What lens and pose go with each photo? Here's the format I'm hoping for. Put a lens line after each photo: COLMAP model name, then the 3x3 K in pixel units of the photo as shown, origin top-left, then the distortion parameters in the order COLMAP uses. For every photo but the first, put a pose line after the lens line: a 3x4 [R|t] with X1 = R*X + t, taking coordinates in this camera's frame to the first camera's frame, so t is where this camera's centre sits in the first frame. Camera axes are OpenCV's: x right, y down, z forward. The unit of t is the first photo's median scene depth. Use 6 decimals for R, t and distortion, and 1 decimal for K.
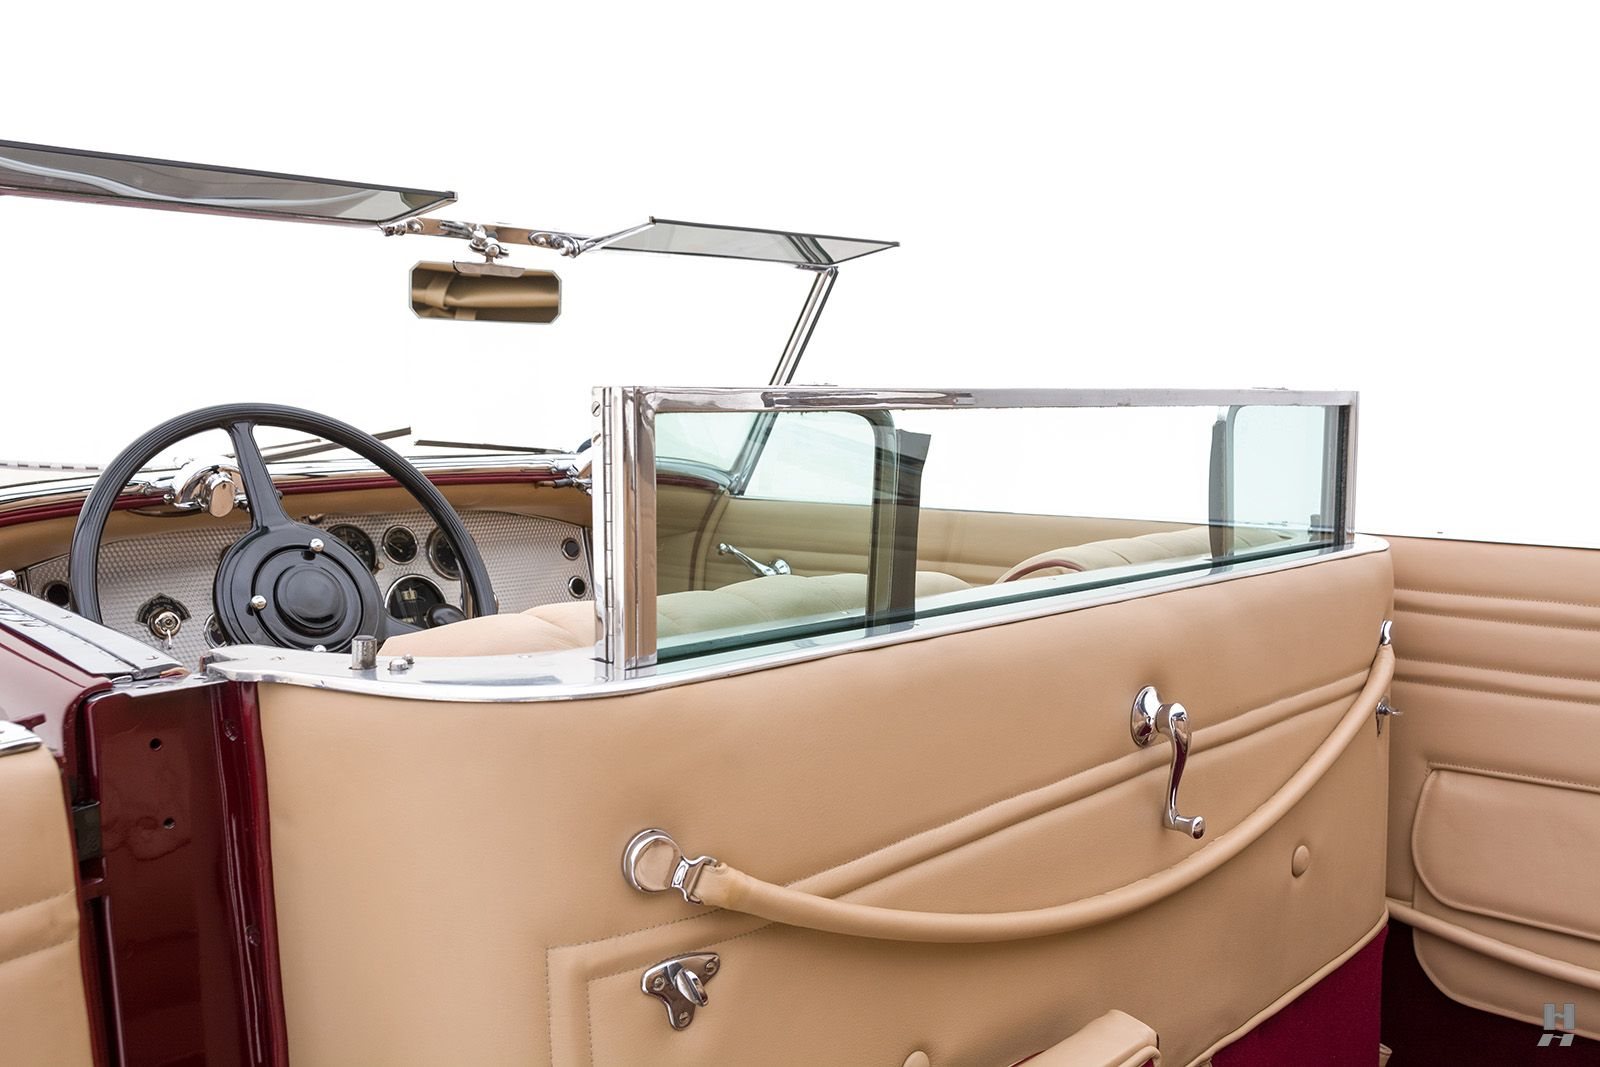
lens RADIAL K [[1487.0, 0, 800.0], [0, 1487.0, 533.5], [0, 0, 1]] dist [-0.041201, 0.014154]
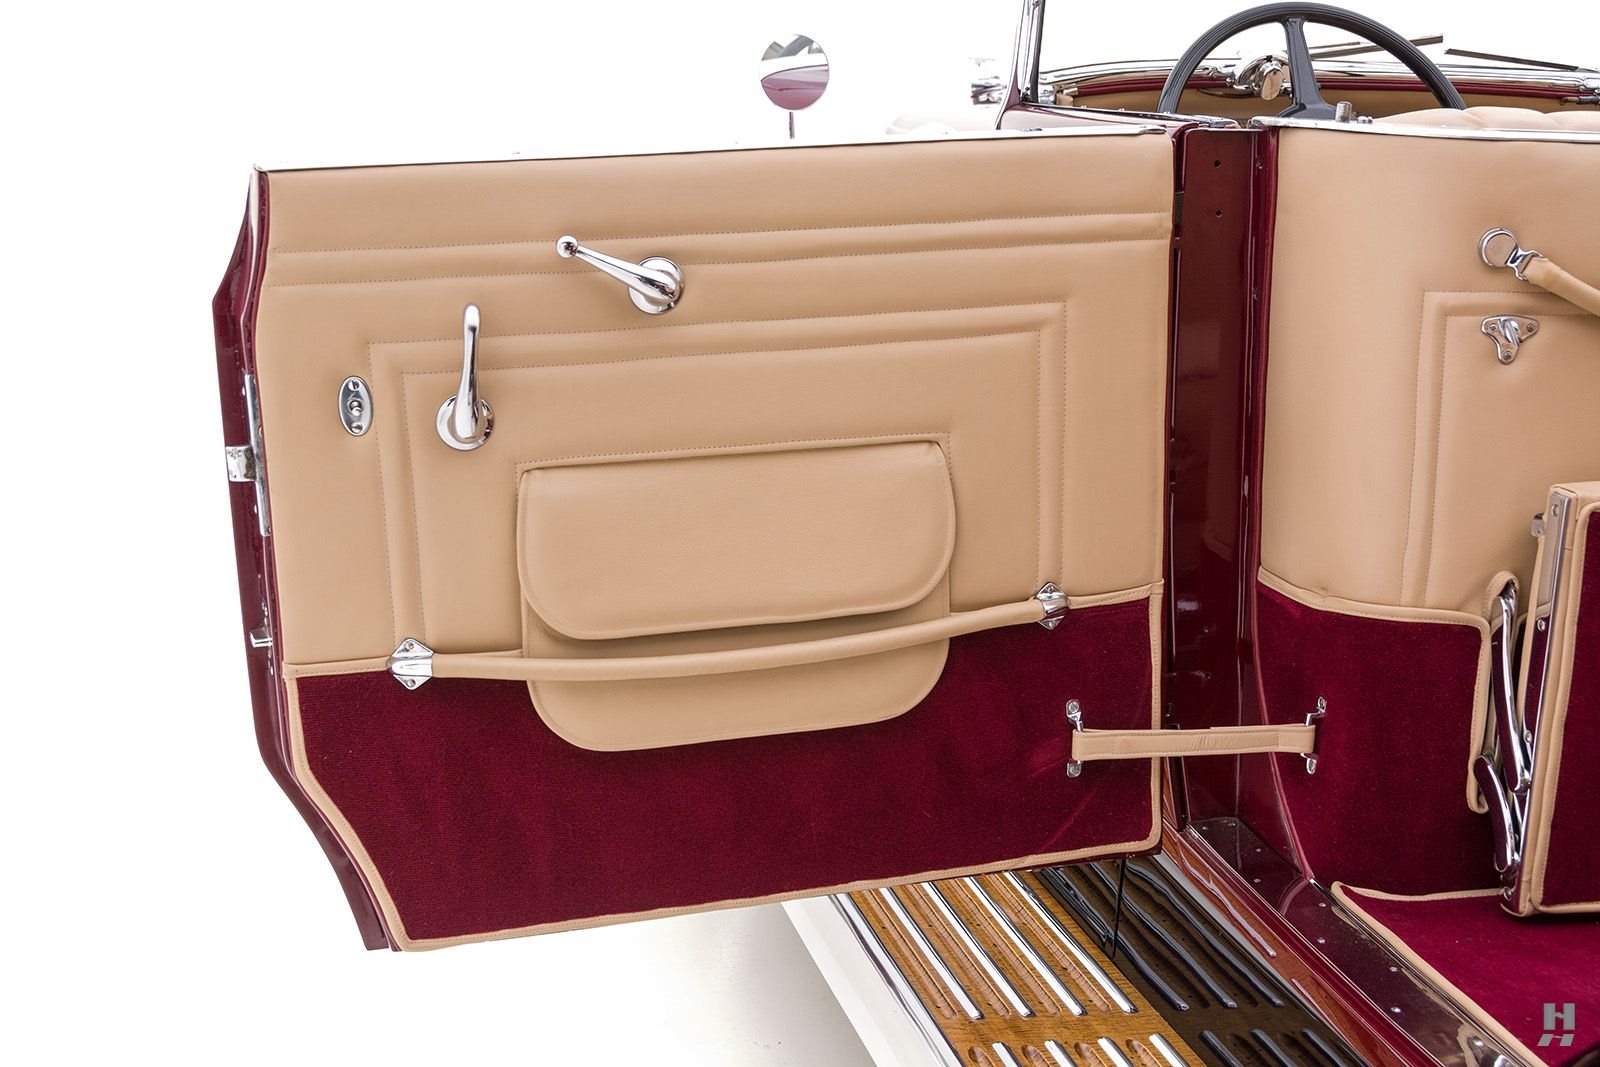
lens RADIAL K [[2037.0, 0, 800.0], [0, 2037.0, 533.5], [0, 0, 1]] dist [0.024952, -0.013173]
pose [[0.824636, 0.156325, -0.543634, 0.262063], [-0.091581, 0.985272, 0.144401, 0.134767], [0.558201, -0.069292, 0.826807, -0.636097]]
